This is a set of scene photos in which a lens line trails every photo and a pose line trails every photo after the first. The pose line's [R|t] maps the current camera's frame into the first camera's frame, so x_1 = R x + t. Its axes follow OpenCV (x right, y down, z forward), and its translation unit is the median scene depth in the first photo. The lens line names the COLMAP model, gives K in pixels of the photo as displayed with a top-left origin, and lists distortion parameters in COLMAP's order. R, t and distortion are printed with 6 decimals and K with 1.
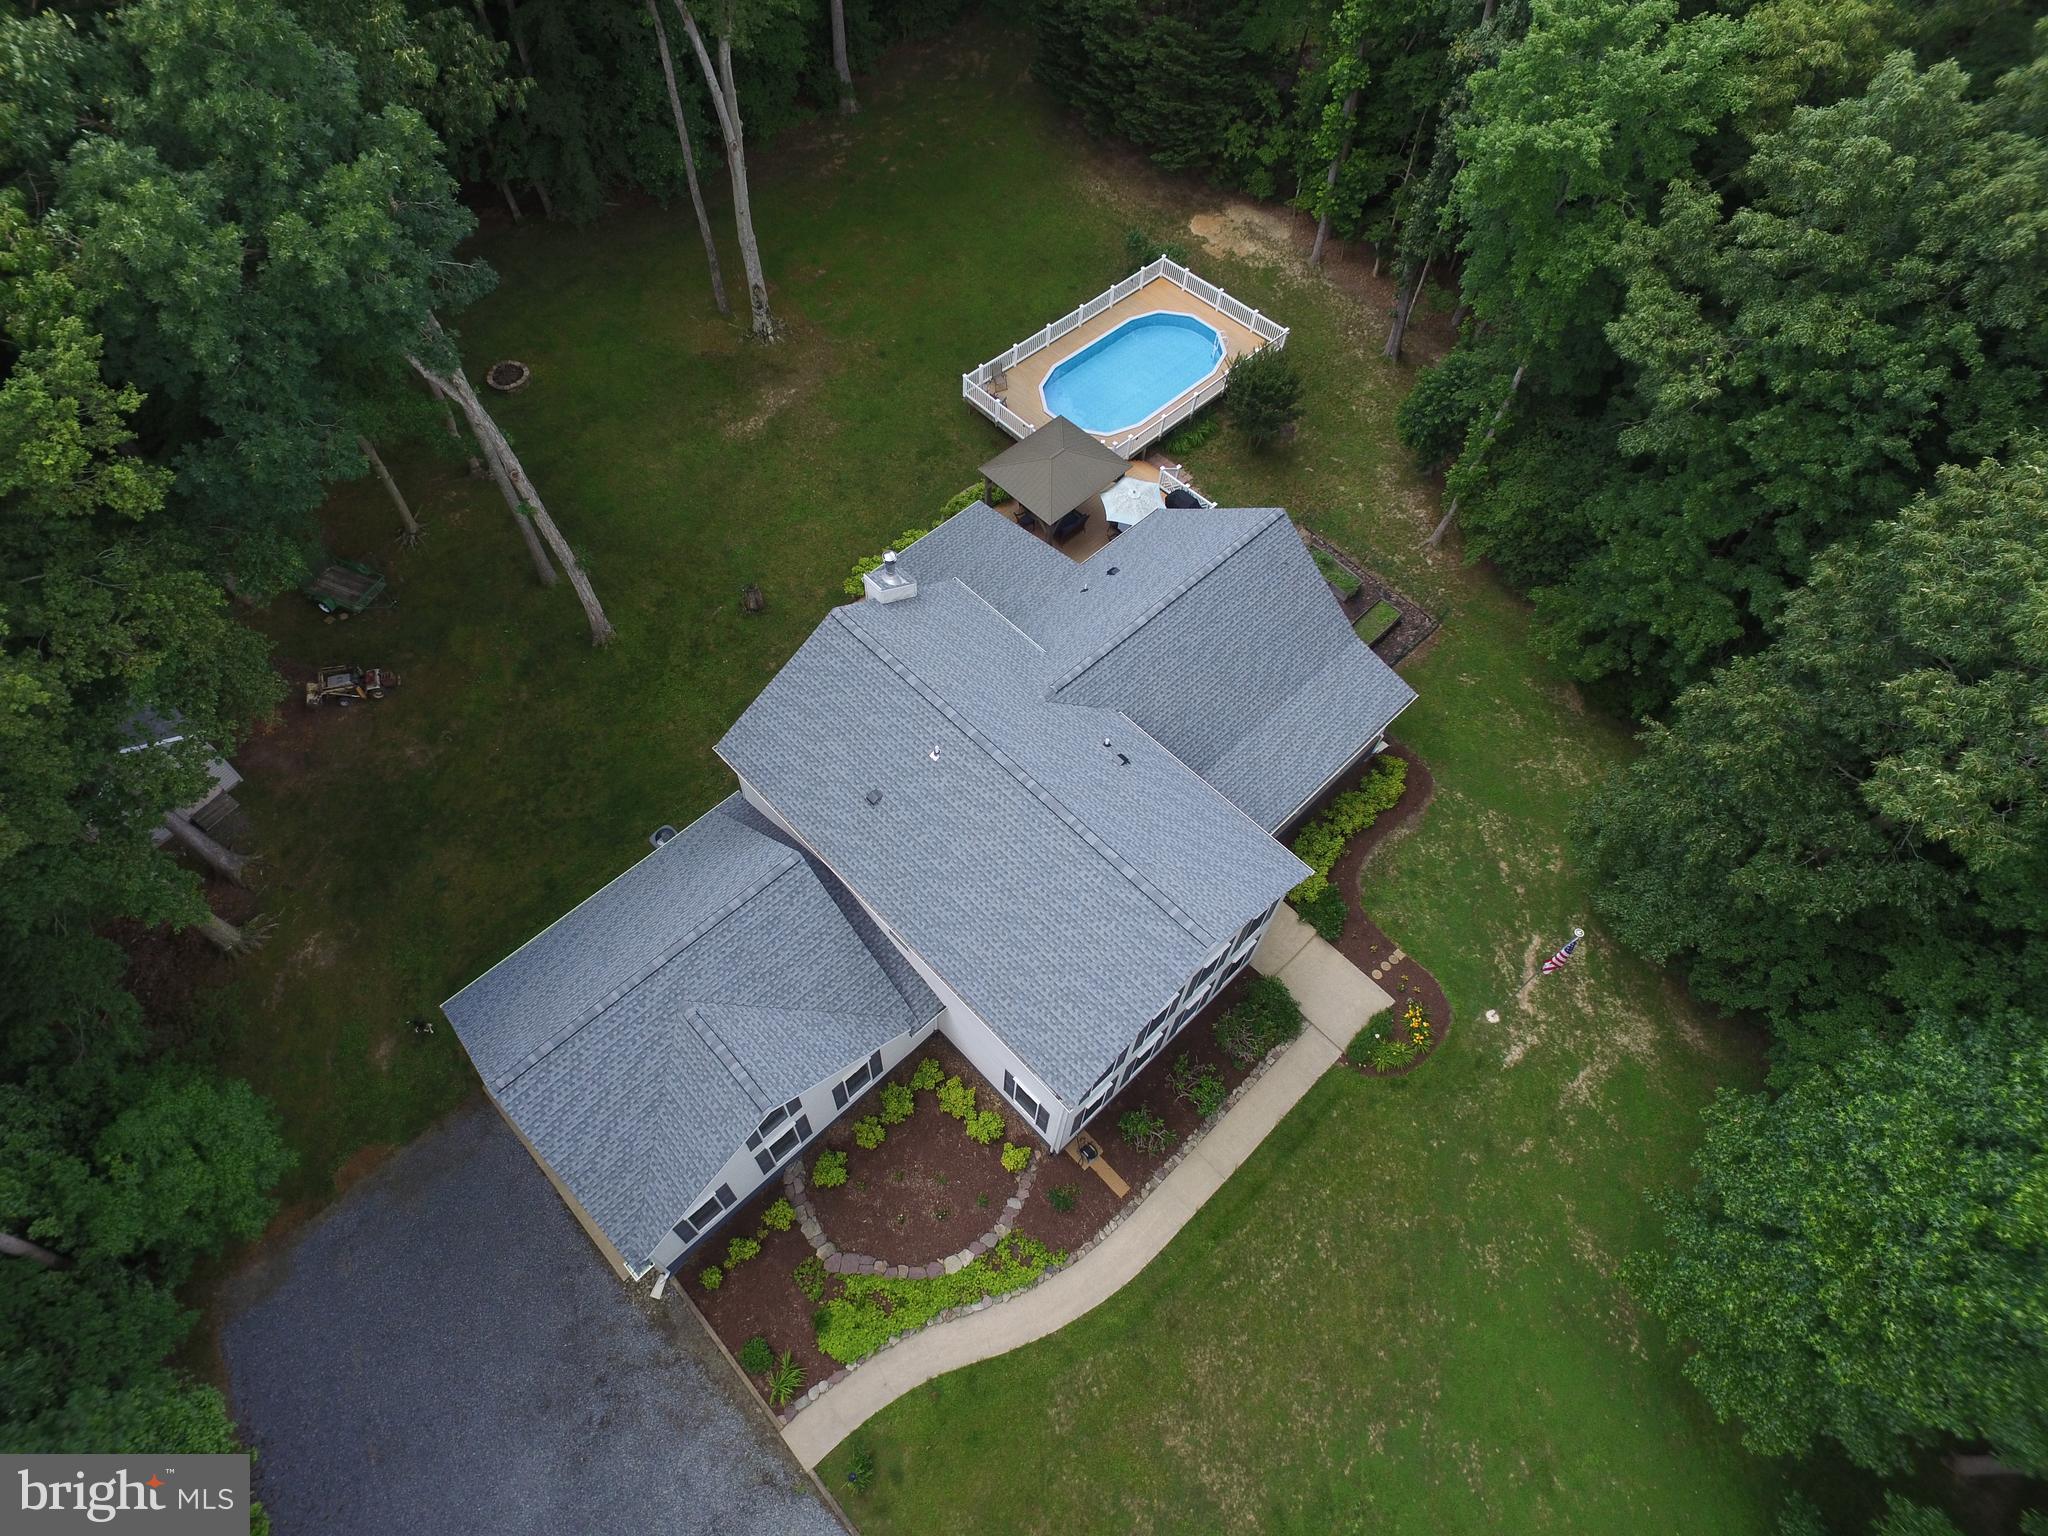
lens RADIAL K [[1187.8, 0, 966.1], [0, 1187.8, 767.2], [0, 0, 1]] dist [-0.018794, 0.027705]
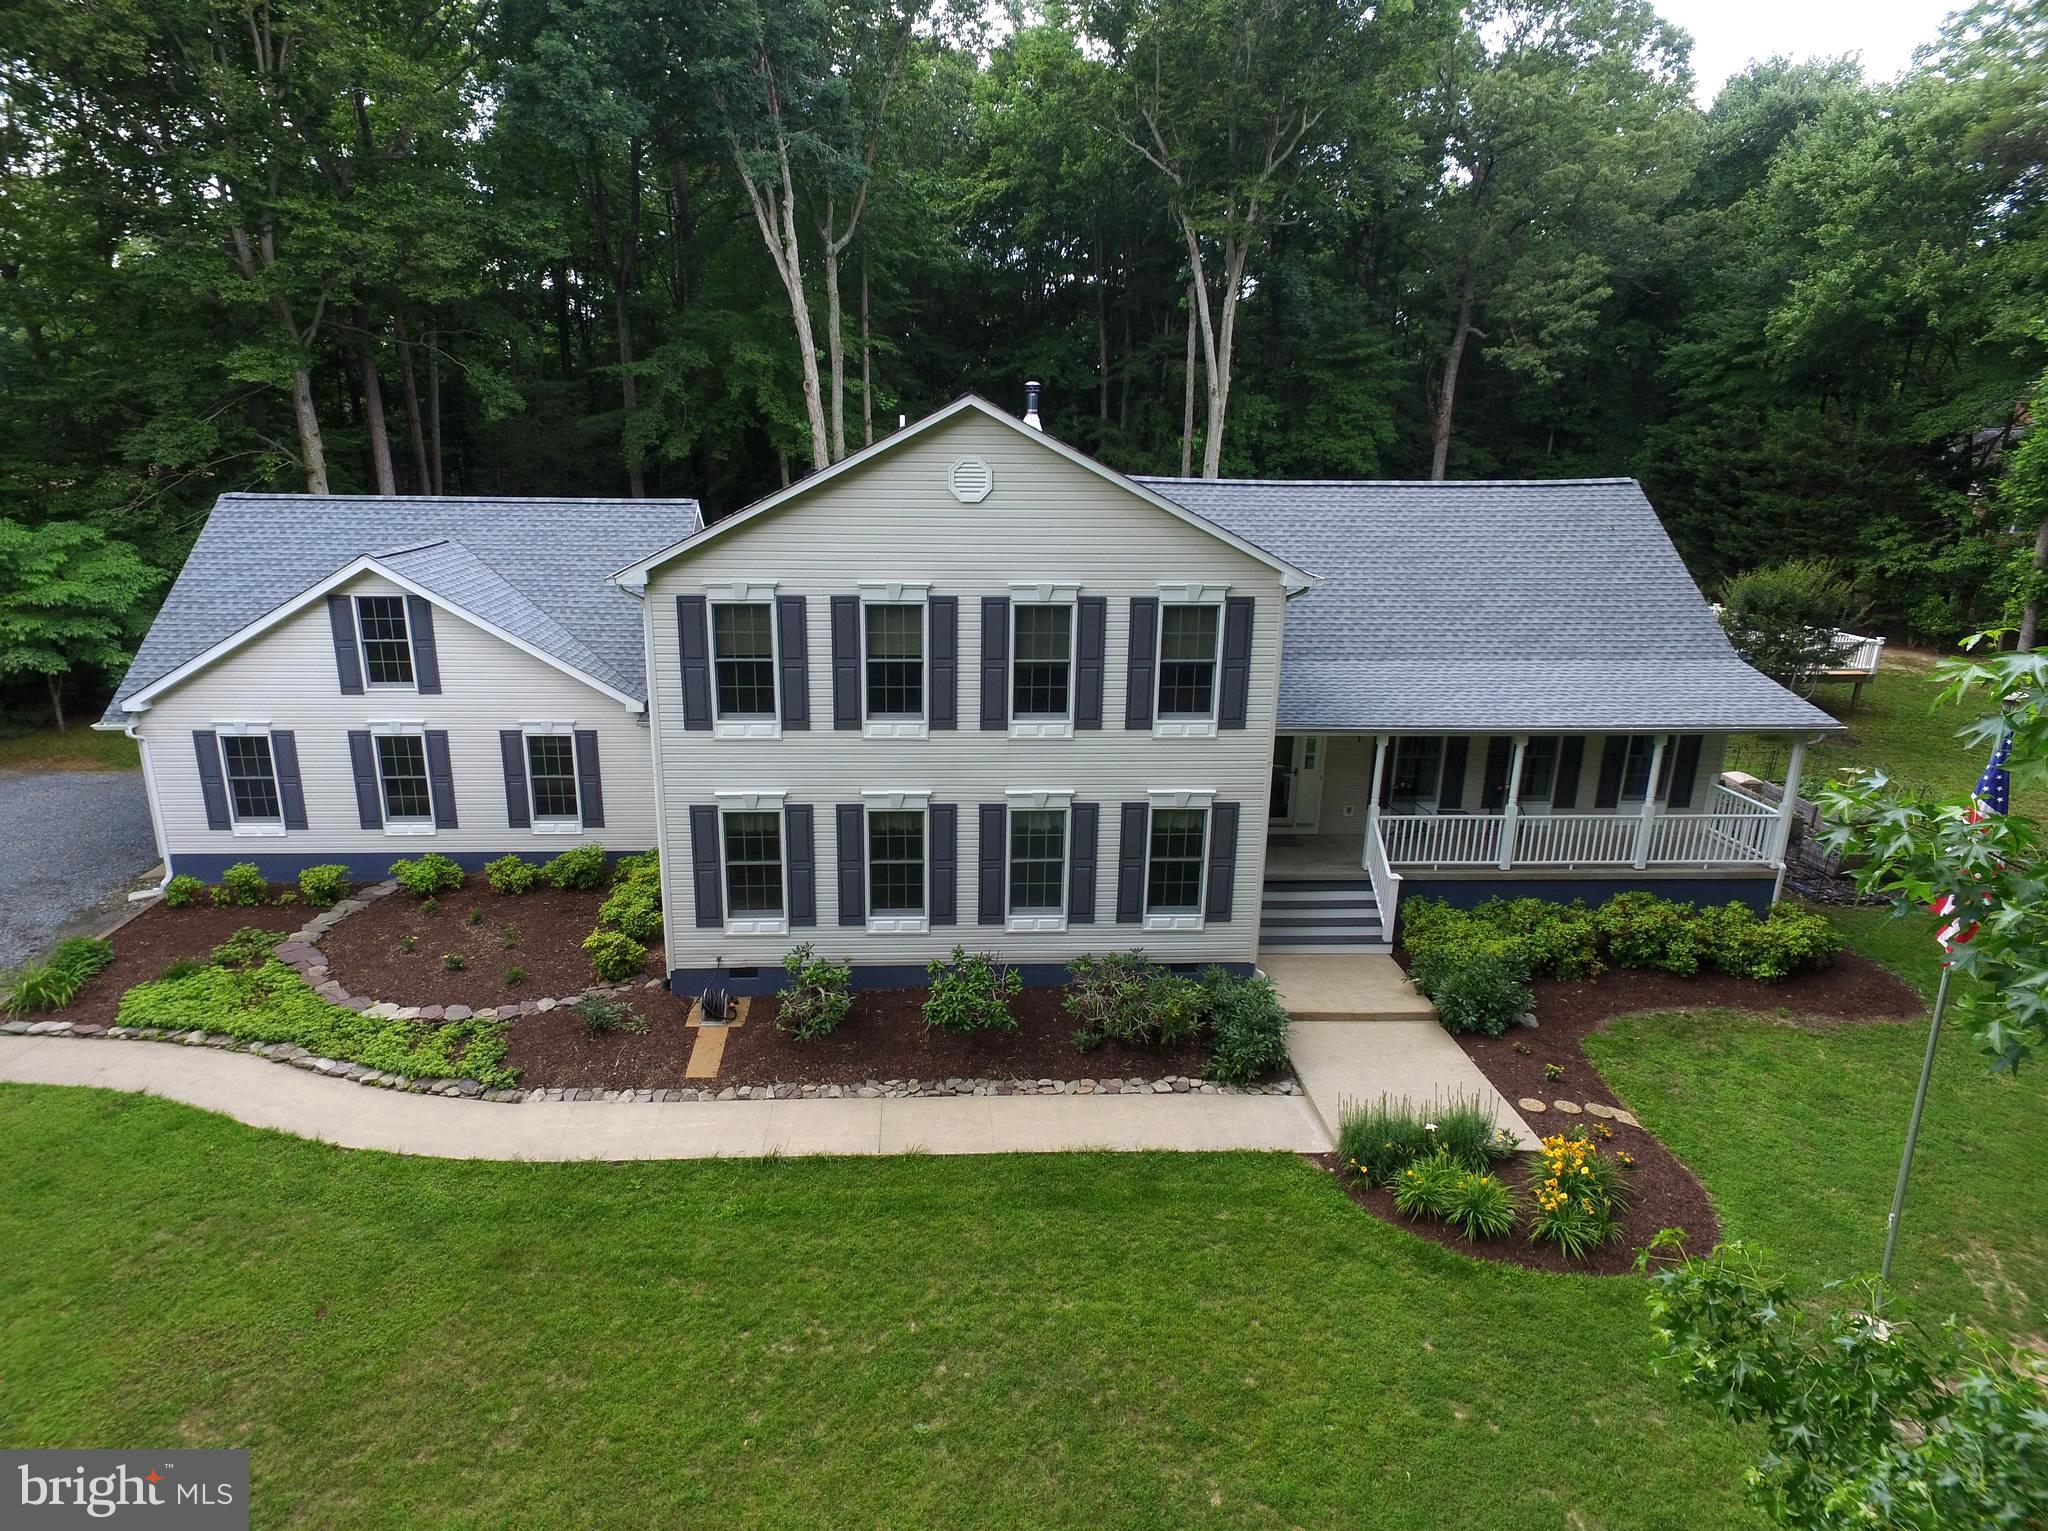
lens RADIAL K [[1192.2, 0, 957.8], [0, 1192.2, 770.4], [0, 0, 1]] dist [0.031189, 0.003099]
pose [[0.756331, 0.182955, -0.628085, 0.449510], [-0.554948, 0.687820, -0.467906, 0.410281], [0.346404, 0.702446, 0.621751, 0.617140]]
